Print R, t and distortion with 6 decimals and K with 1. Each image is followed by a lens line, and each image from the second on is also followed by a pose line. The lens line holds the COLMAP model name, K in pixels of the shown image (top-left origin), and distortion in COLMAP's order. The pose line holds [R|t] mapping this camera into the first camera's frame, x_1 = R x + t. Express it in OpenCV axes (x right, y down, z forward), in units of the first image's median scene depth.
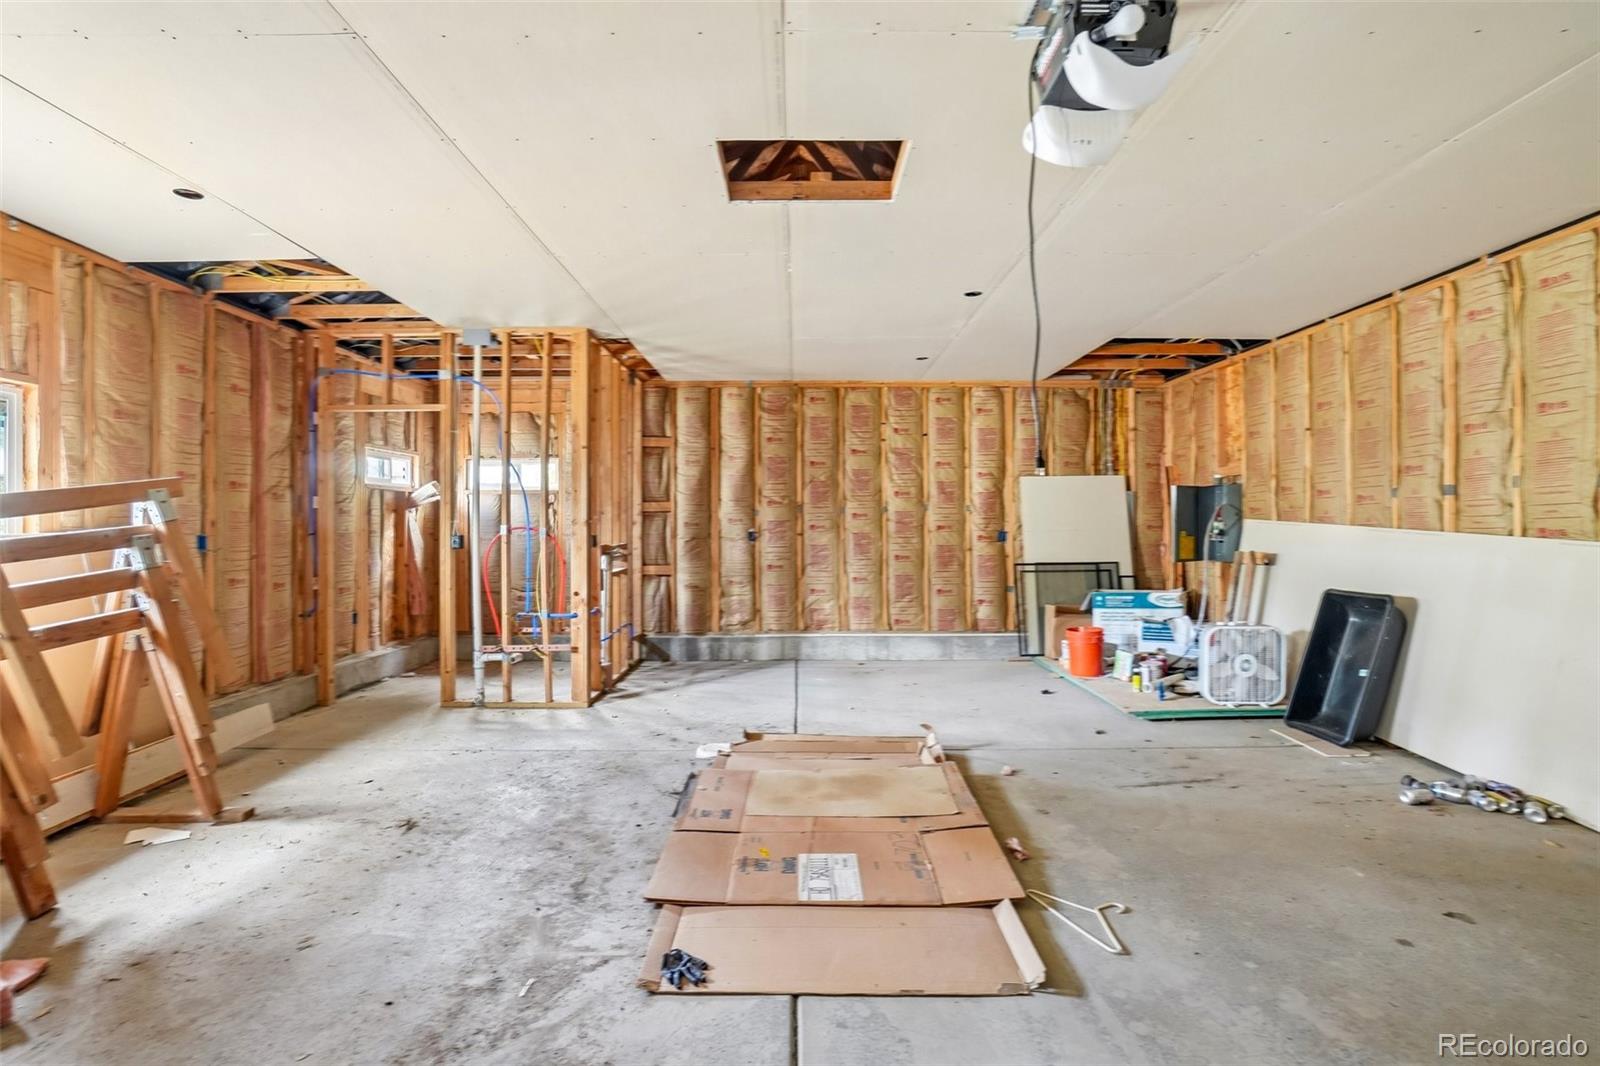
lens RADIAL K [[783.8, 0, 798.5], [0, 783.8, 527.4], [0, 0, 1]] dist [-0.026012, 0.005136]
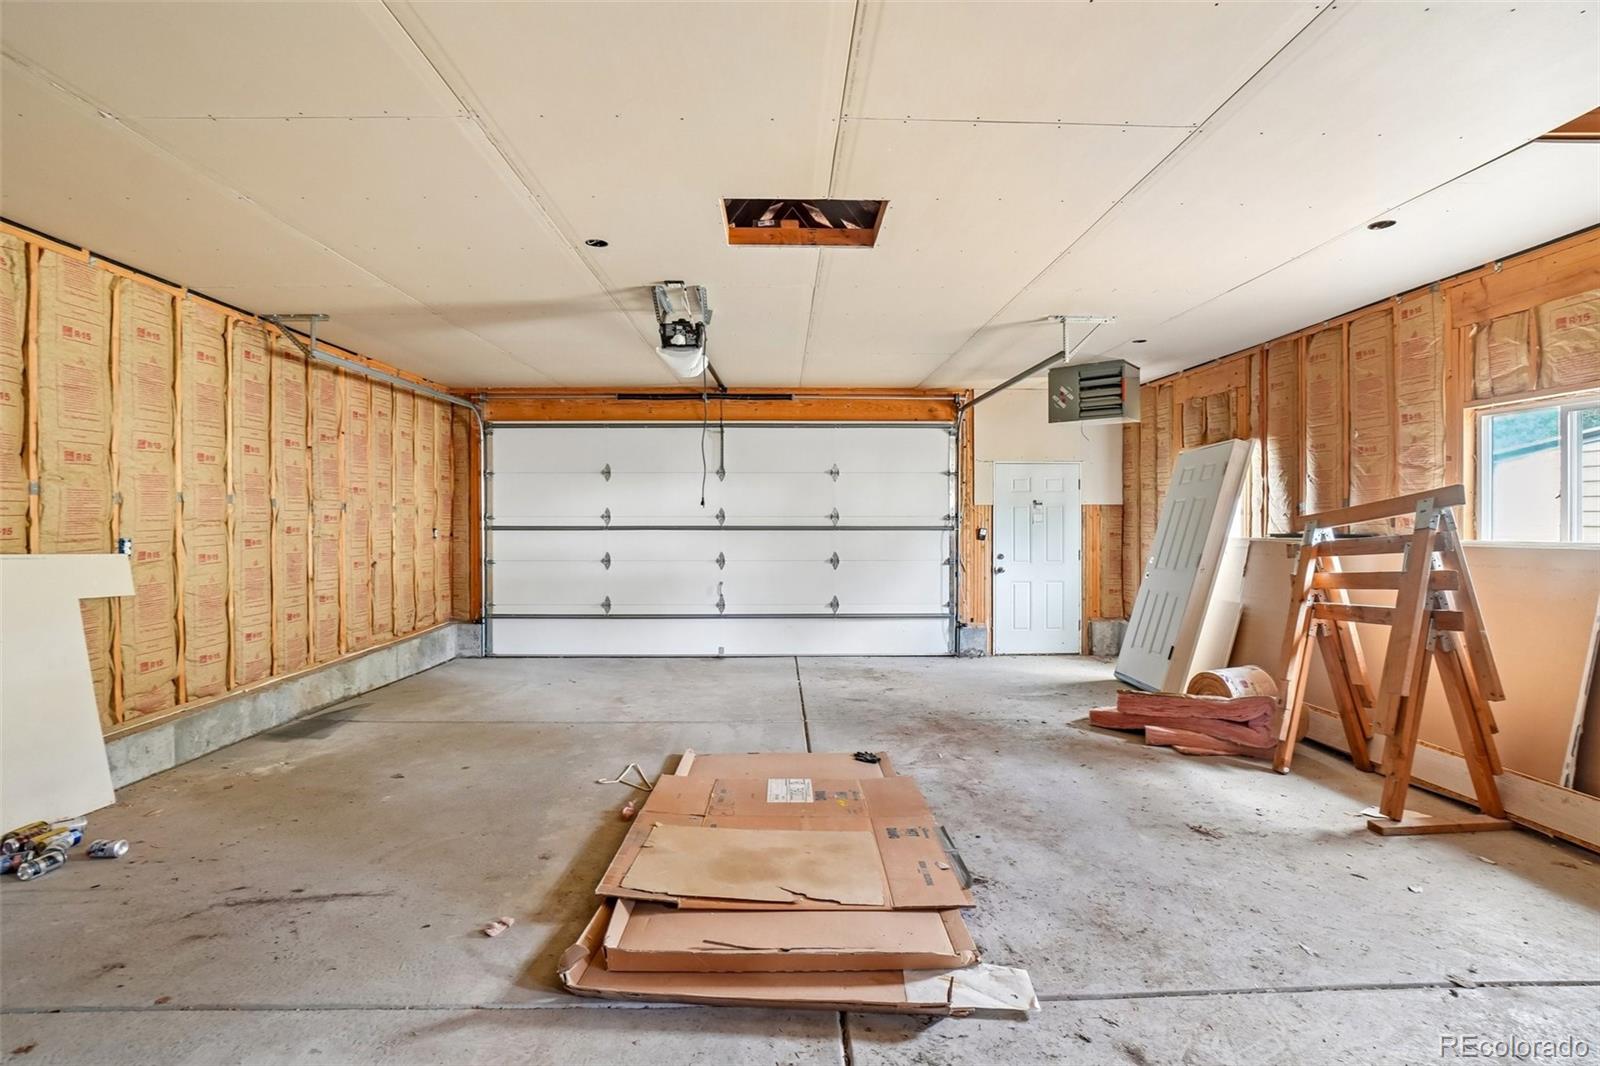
lens RADIAL K [[752.1, 0, 792.7], [0, 752.1, 526.4], [0, 0, 1]] dist [-0.039128, 0.018681]
pose [[-0.999906, 0.000342, -0.013679, 0.049388], [0.000139, 0.999891, 0.014781, -0.031511], [0.013683, 0.014778, -0.999797, 2.181864]]
